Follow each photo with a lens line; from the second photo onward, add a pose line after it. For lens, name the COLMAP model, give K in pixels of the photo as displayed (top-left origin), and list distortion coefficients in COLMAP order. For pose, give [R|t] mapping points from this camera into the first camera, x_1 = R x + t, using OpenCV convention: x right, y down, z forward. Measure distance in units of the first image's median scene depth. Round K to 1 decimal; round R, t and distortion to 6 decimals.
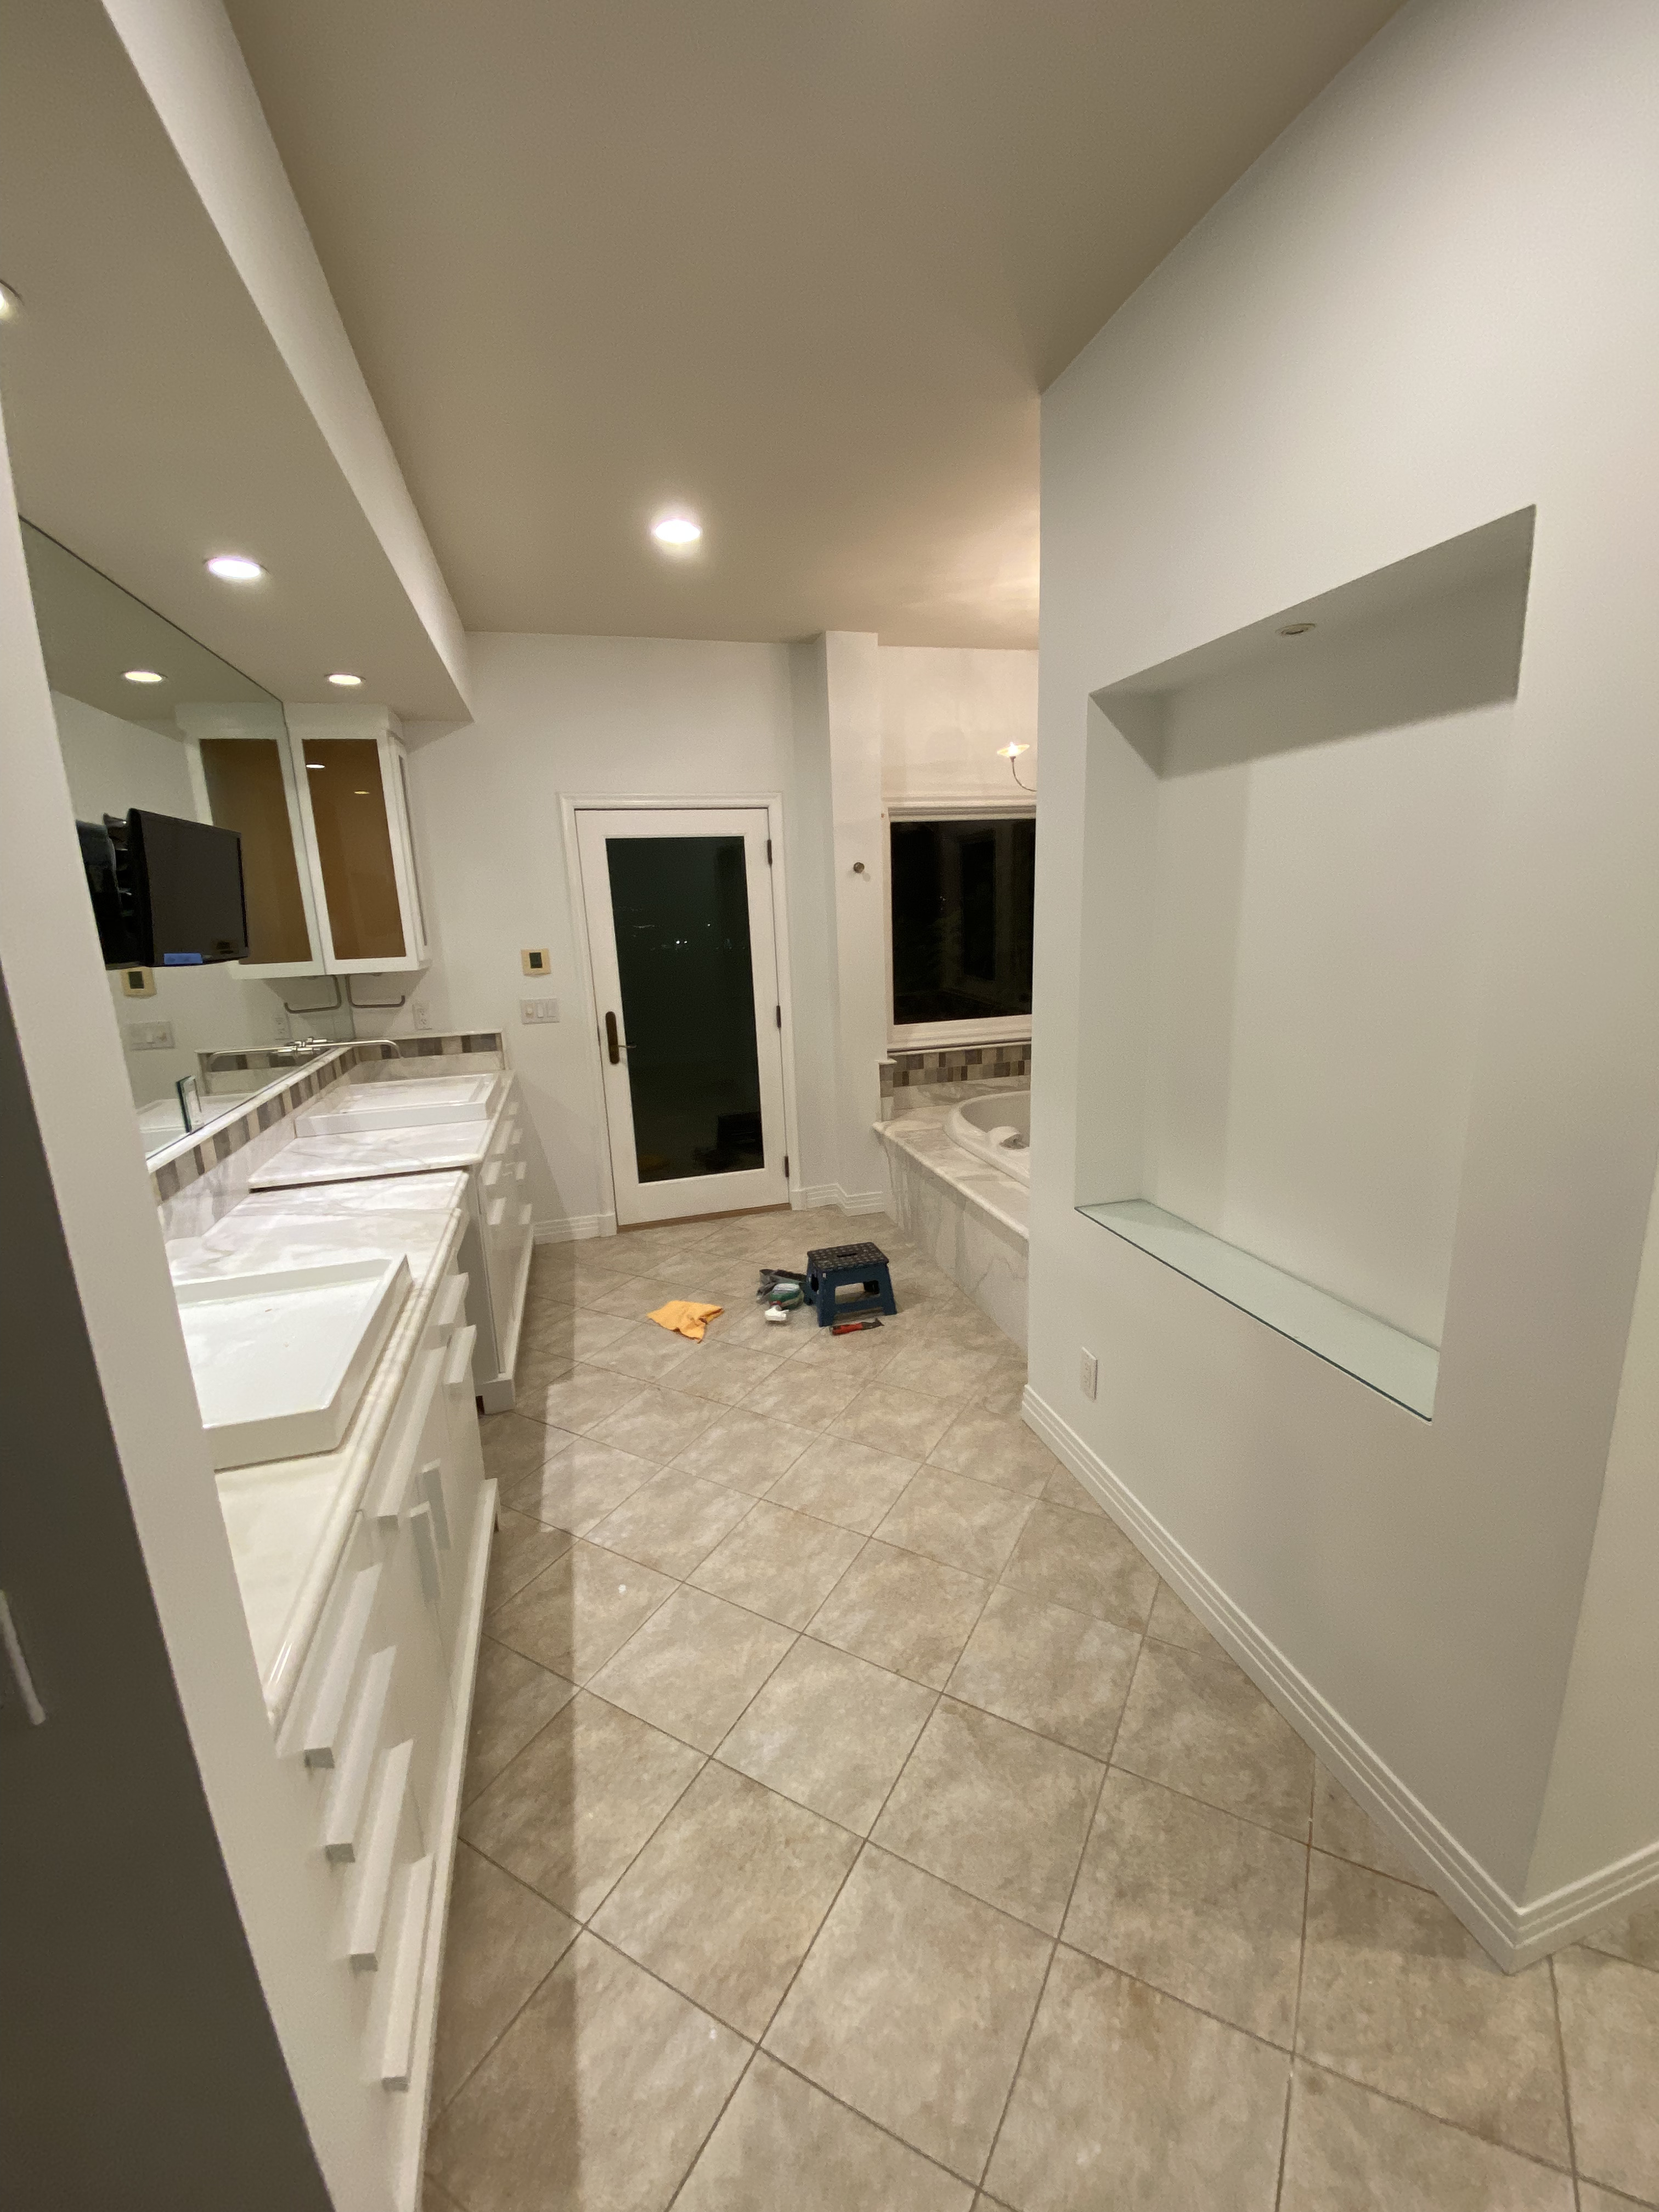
lens RADIAL K [[894.5, 0, 832.3], [0, 894.5, 1098.5], [0, 0, 1]] dist [-0.032839, -0.001443]
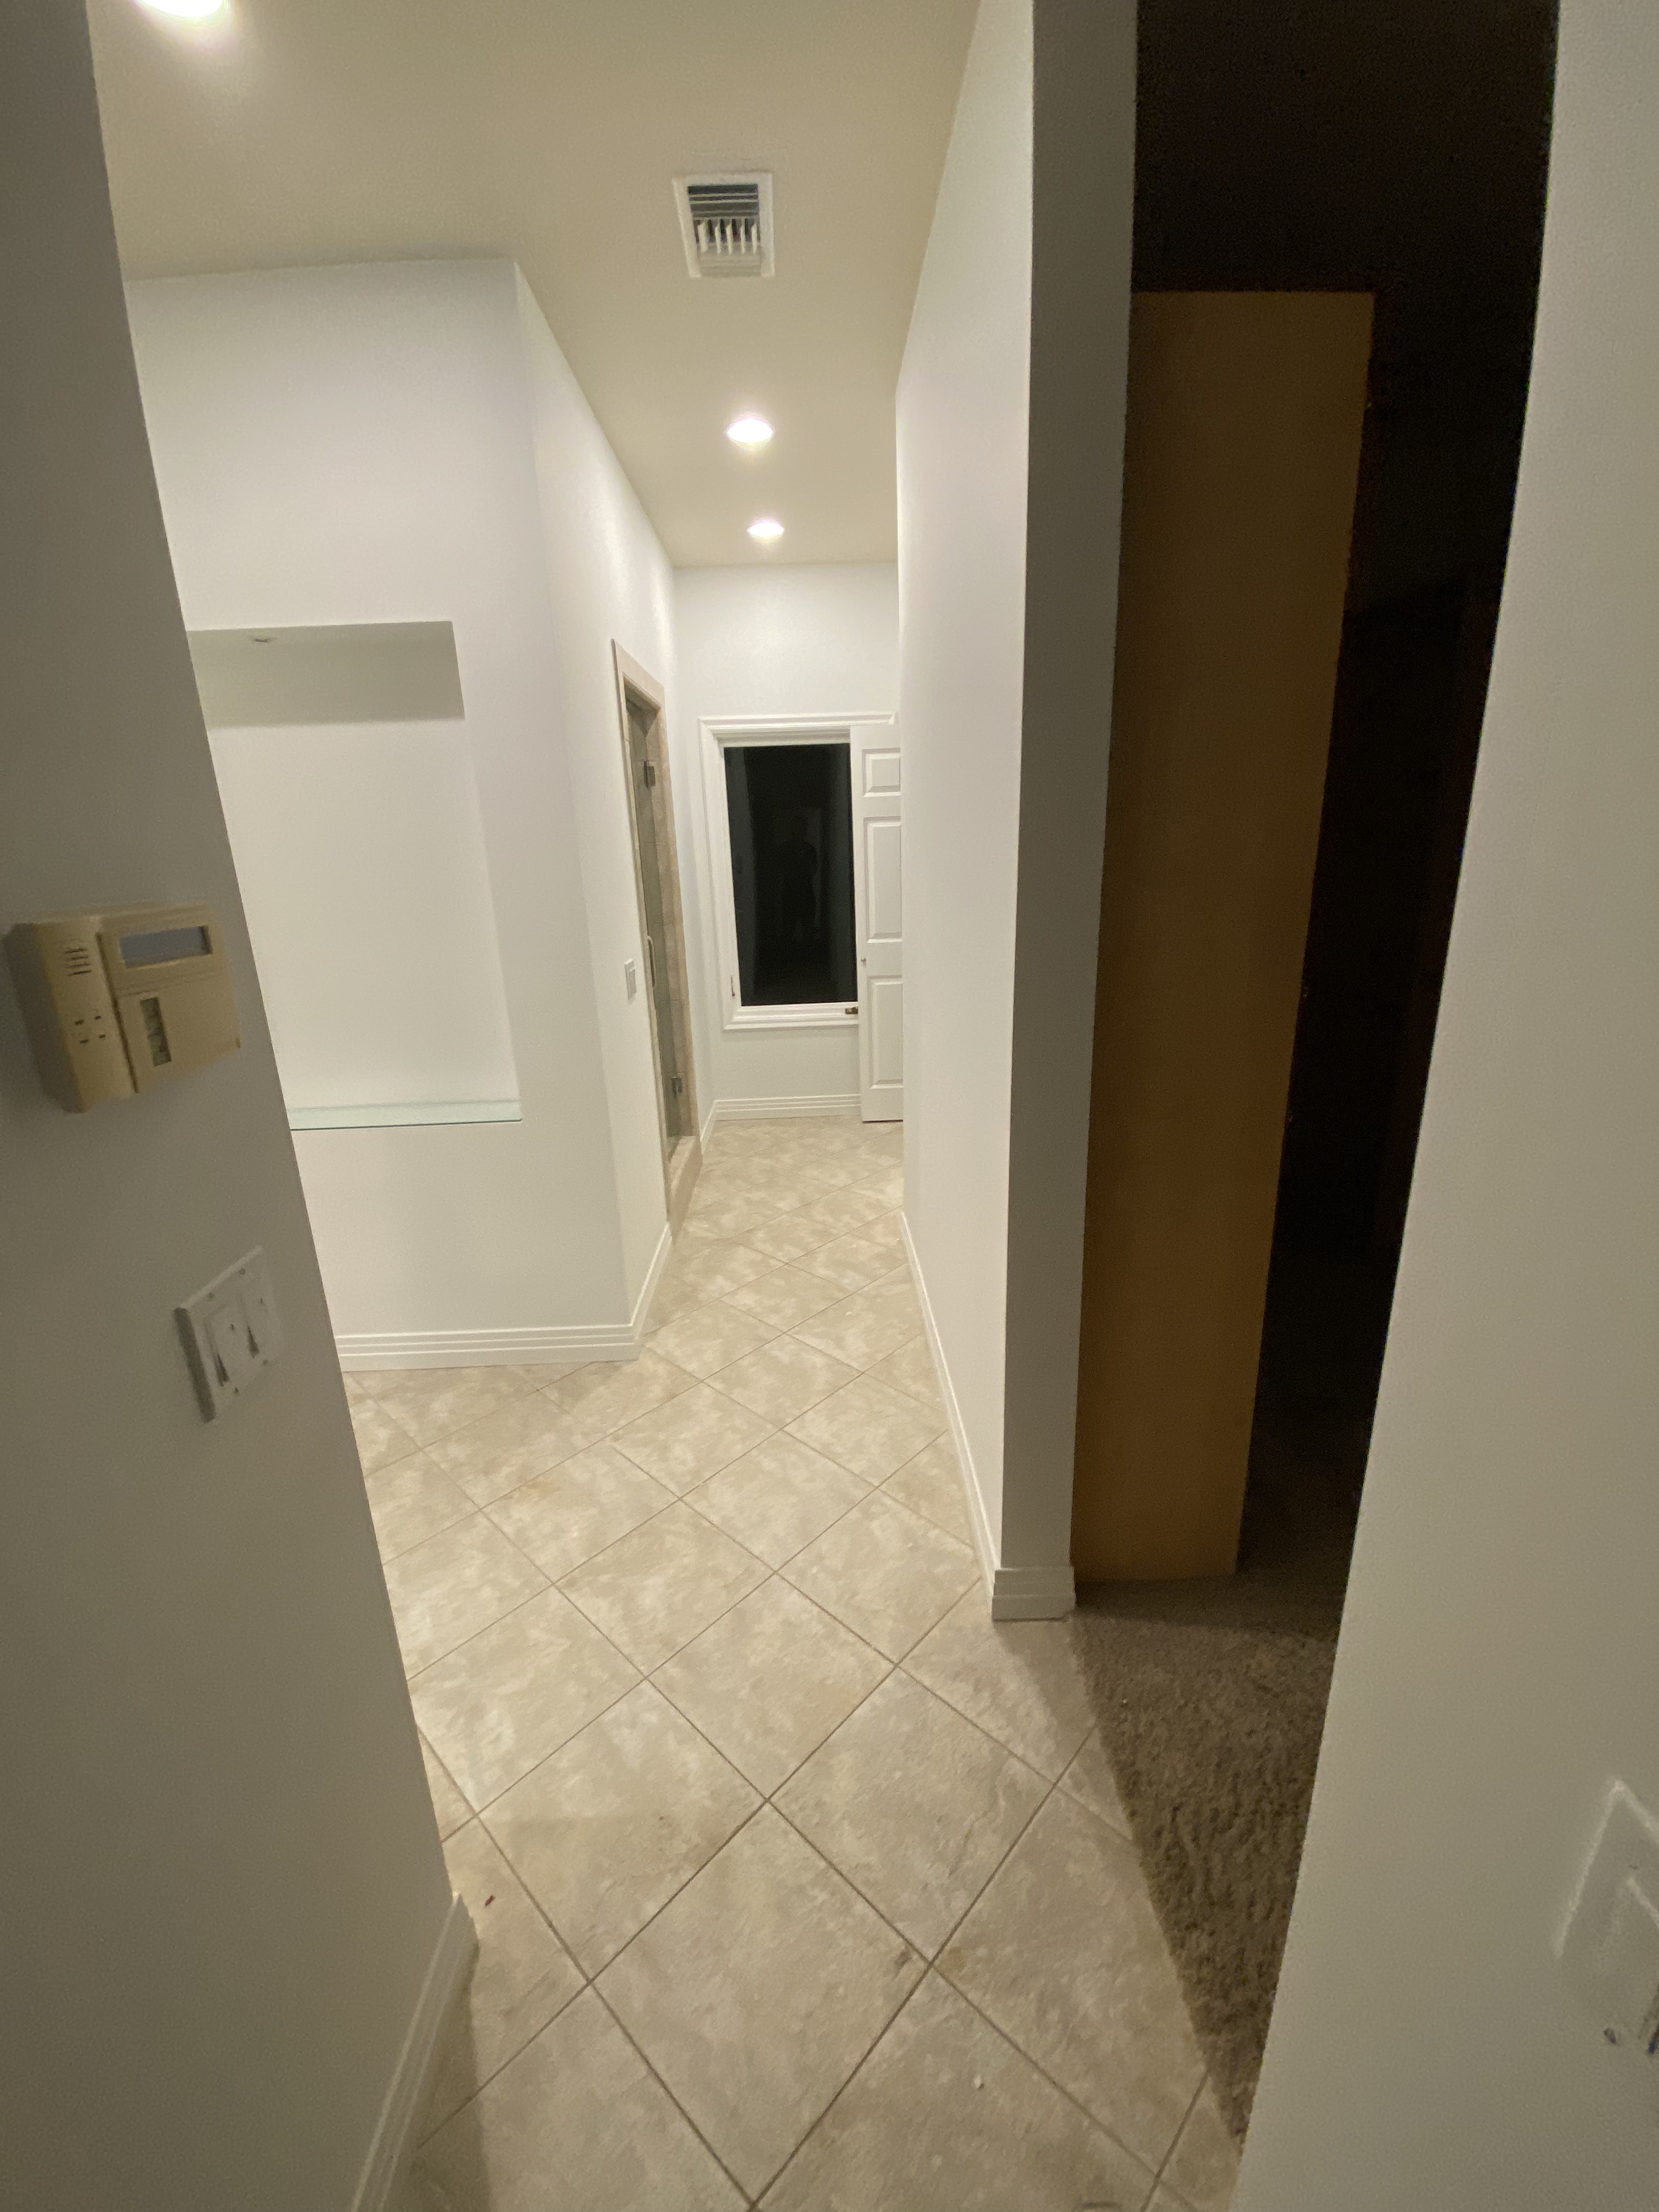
lens RADIAL K [[894.5, 0, 826.8], [0, 894.5, 1102.1], [0, 0, 1]] dist [-0.032839, -0.001443]
pose [[0.248590, -0.255807, 0.934219, -0.897350], [0.250327, 0.948697, 0.193160, 0.153094], [-0.935703, 0.185843, 0.299872, -0.179899]]
